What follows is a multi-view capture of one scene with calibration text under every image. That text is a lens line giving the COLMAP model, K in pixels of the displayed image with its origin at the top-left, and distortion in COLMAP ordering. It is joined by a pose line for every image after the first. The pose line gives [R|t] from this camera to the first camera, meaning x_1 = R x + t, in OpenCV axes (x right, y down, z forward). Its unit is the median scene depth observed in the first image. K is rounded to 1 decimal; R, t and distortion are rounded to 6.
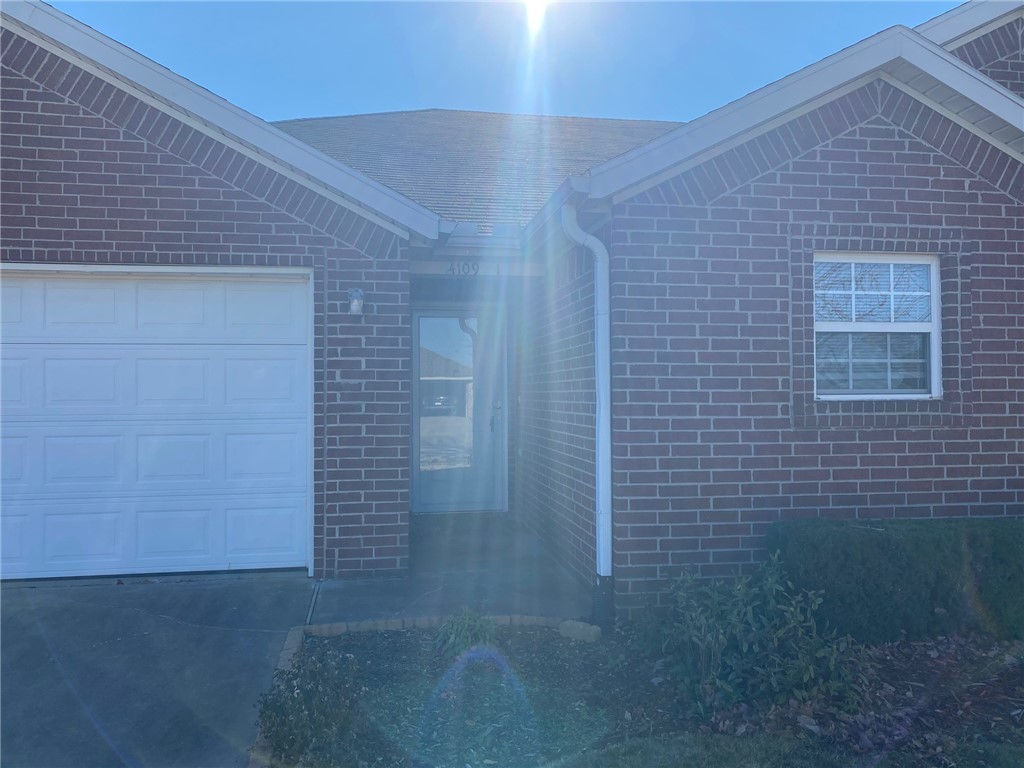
lens RADIAL K [[776.8, 0, 516.5], [0, 776.8, 378.2], [0, 0, 1]] dist [0.044677, -0.062822]
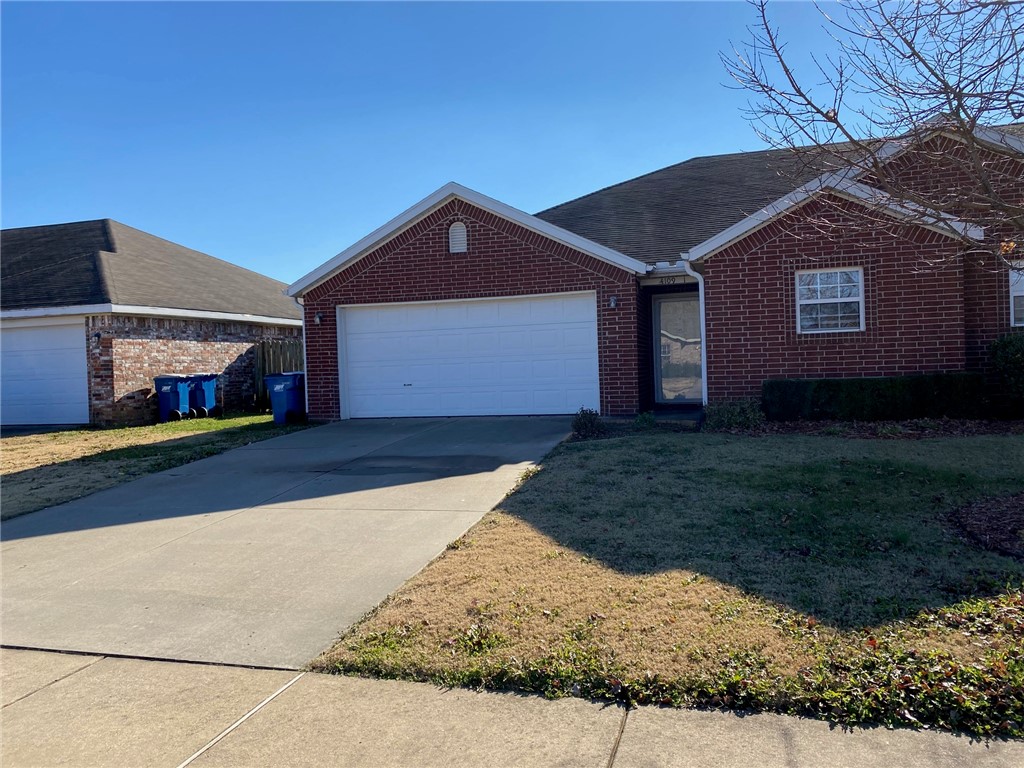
lens RADIAL K [[776.8, 0, 491.9], [0, 776.8, 374.7], [0, 0, 1]] dist [0.044677, -0.062822]
pose [[0.893783, -0.022008, -0.447959, 0.587284], [0.037199, 0.998992, 0.025140, 0.055706], [0.446954, -0.039133, 0.893701, -1.468137]]
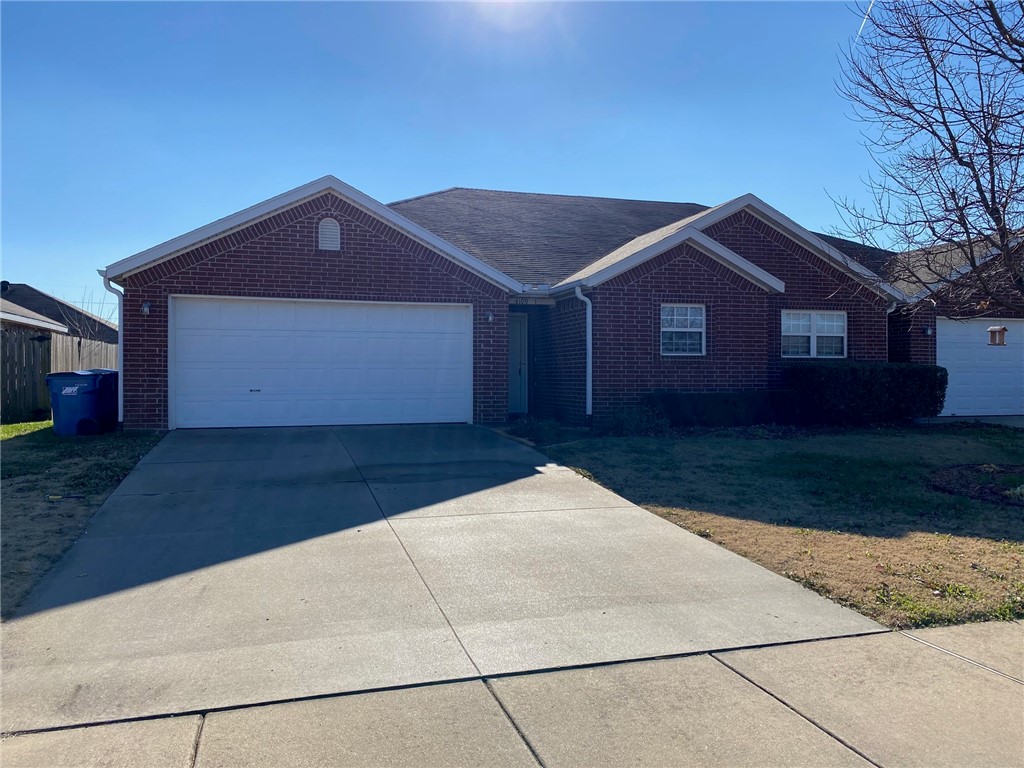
lens RADIAL K [[776.8, 0, 511.2], [0, 776.8, 379.0], [0, 0, 1]] dist [0.044677, -0.062822]
pose [[0.993263, 0.004286, 0.115800, -0.472452], [-0.006508, 0.999802, 0.018821, 0.062867], [-0.115696, -0.019448, 0.993094, -1.696539]]
